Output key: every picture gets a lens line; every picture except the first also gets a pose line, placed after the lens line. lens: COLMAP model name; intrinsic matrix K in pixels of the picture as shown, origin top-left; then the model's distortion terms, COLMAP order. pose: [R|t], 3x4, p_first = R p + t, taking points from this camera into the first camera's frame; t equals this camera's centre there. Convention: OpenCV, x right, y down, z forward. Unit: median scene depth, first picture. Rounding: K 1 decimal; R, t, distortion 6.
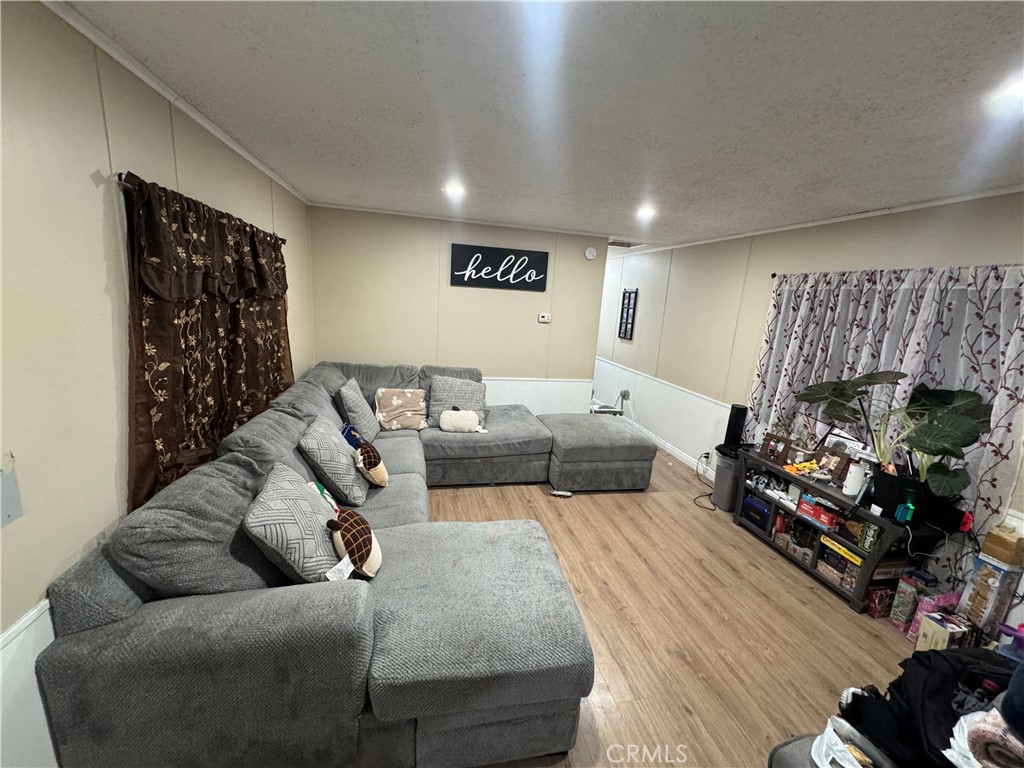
lens RADIAL K [[410.3, 0, 513.5], [0, 410.3, 383.5], [0, 0, 1]] dist [0.001173, 0.000376]
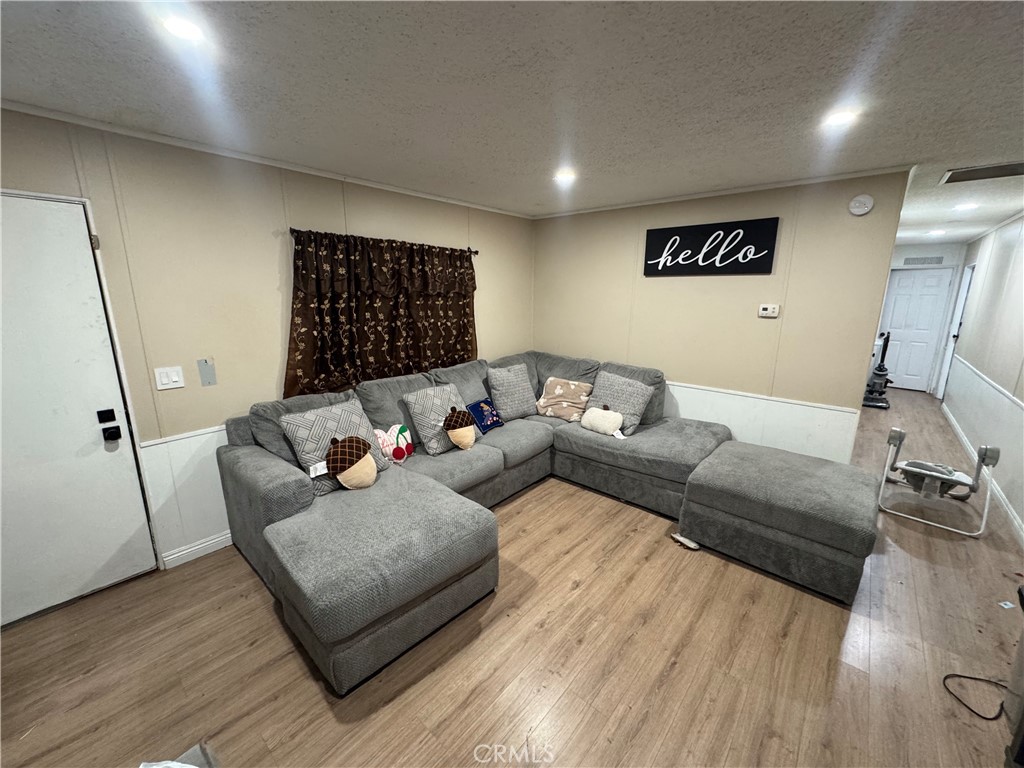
lens RADIAL K [[410.3, 0, 510.5], [0, 410.3, 383.6], [0, 0, 1]] dist [0.001173, 0.000376]
pose [[0.588909, 0.118323, -0.799491, 0.501958], [-0.136857, 0.989539, 0.045640, -0.006466], [0.796528, 0.082538, 0.598941, 0.281718]]
